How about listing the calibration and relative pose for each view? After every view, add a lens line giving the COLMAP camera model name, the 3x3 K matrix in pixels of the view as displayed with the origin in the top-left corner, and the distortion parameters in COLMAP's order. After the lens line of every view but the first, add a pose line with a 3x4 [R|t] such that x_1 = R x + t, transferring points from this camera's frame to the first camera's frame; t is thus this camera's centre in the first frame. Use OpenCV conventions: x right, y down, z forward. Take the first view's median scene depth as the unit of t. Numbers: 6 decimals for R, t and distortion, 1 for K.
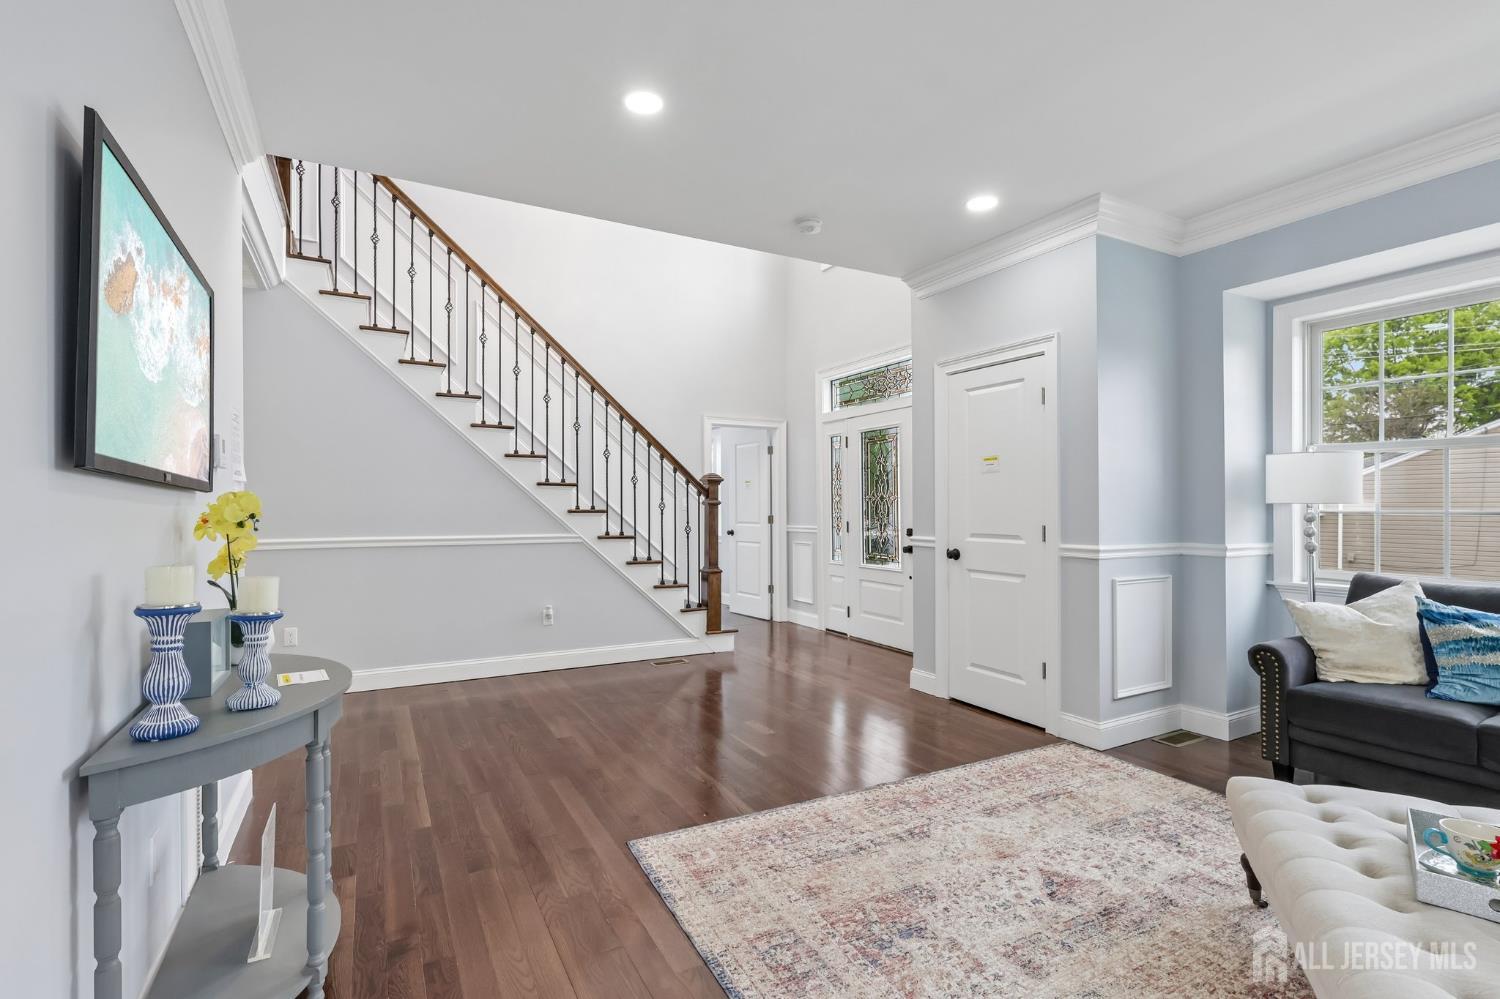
lens RADIAL K [[700.6, 0, 749.0], [0, 700.6, 498.7], [0, 0, 1]] dist [-0.002096, 0.001760]
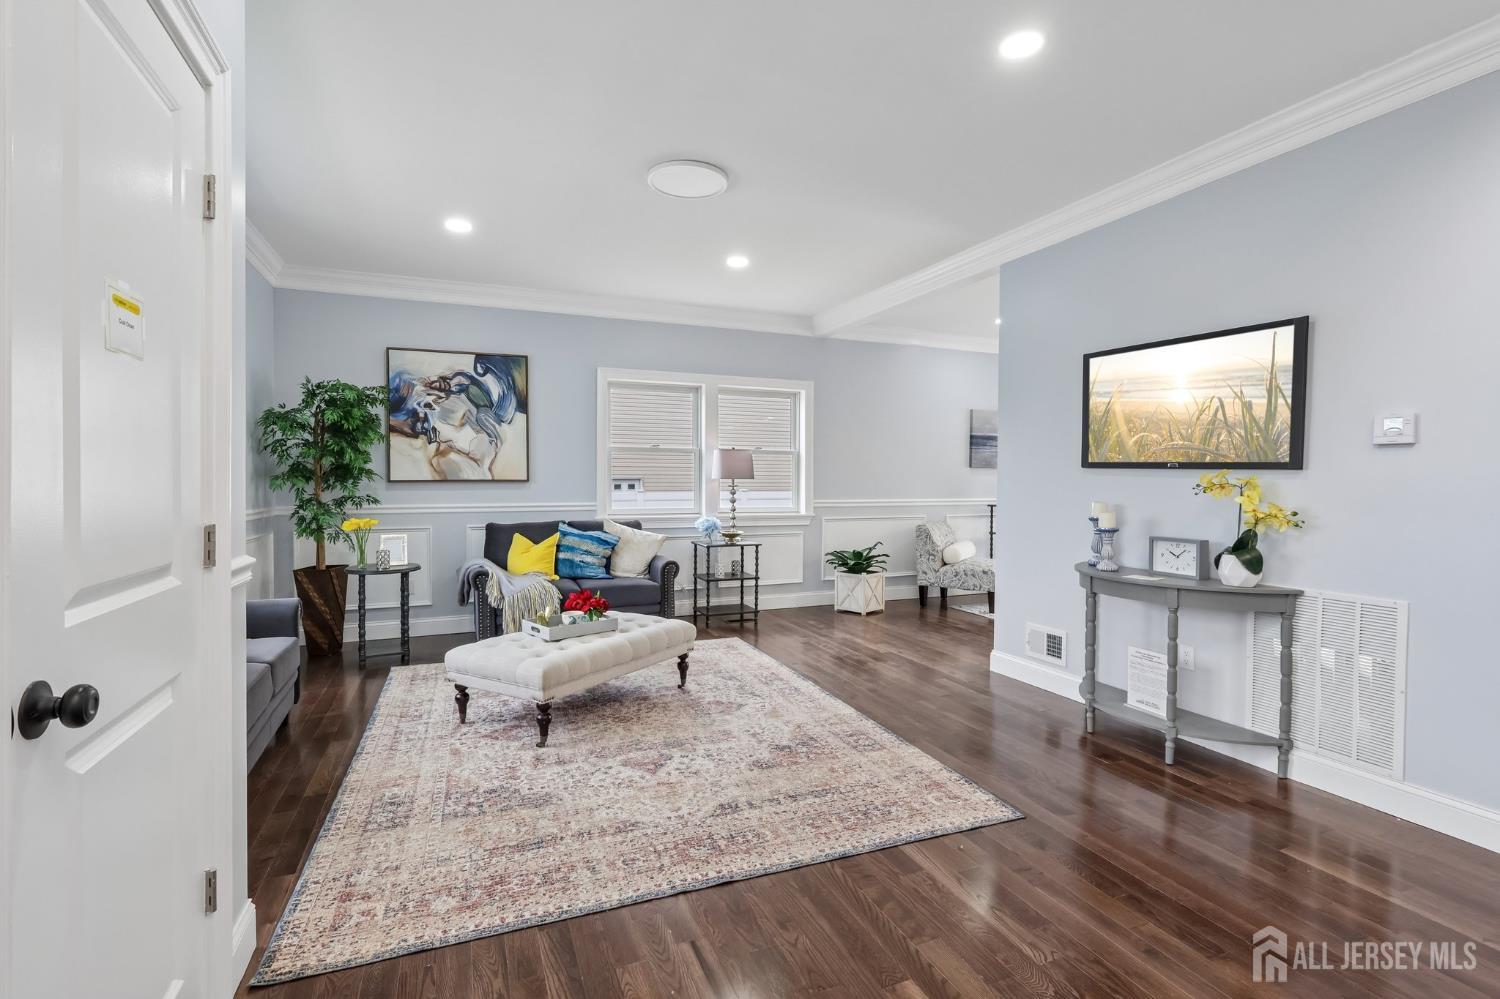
lens RADIAL K [[700.6, 0, 751.1], [0, 700.6, 497.6], [0, 0, 1]] dist [-0.002096, 0.001760]
pose [[-0.994893, -0.006183, 0.100748, 0.121659], [-0.004413, 0.999832, 0.017780, 0.021159], [-0.100841, 0.017245, -0.994753, 2.141700]]
